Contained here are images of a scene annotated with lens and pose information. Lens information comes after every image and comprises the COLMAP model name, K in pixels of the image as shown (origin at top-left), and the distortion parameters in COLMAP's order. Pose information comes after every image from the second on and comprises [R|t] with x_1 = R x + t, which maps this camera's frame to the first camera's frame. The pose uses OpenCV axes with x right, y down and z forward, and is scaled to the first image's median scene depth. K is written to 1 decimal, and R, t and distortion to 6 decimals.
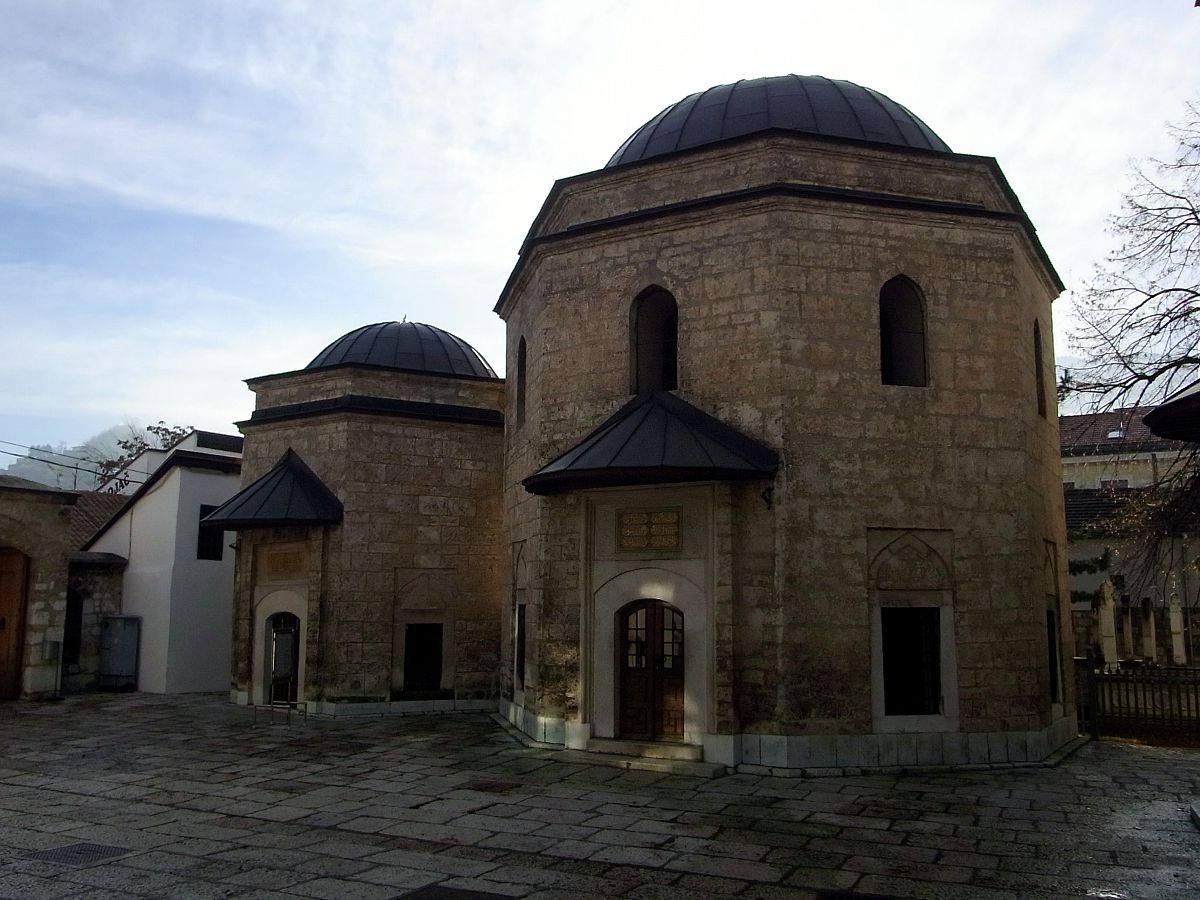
lens RADIAL K [[1061.3, 0, 600.0], [0, 1061.3, 450.0], [0, 0, 1]] dist [-0.004074, -0.000691]
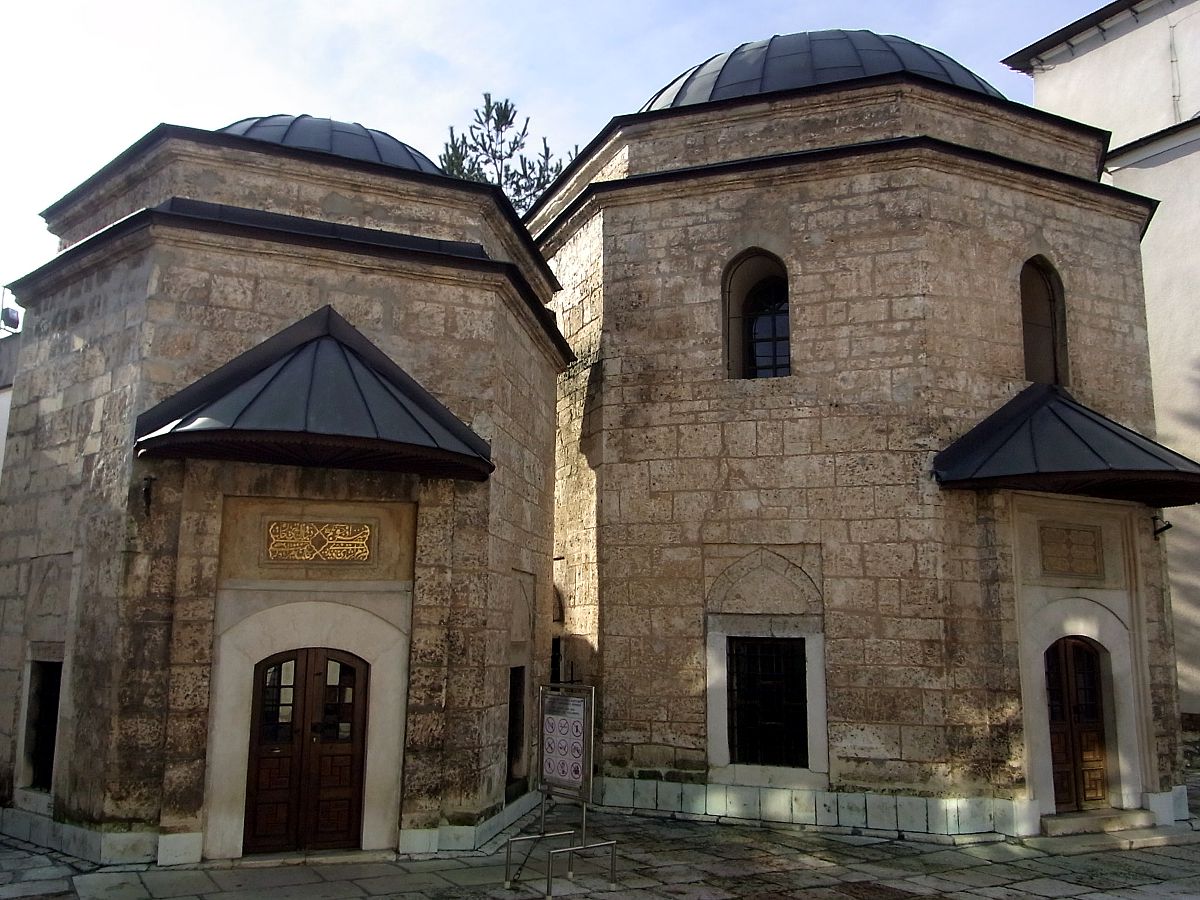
lens RADIAL K [[1095.7, 0, 600.0], [0, 1095.7, 450.0], [0, 0, 1]] dist [-0.007967, -0.000012]
pose [[0.538131, 0.150705, 0.829279, -0.804874], [-0.134615, 0.986623, -0.091945, 0.117217], [-0.832042, -0.062155, 0.551220, 0.788658]]
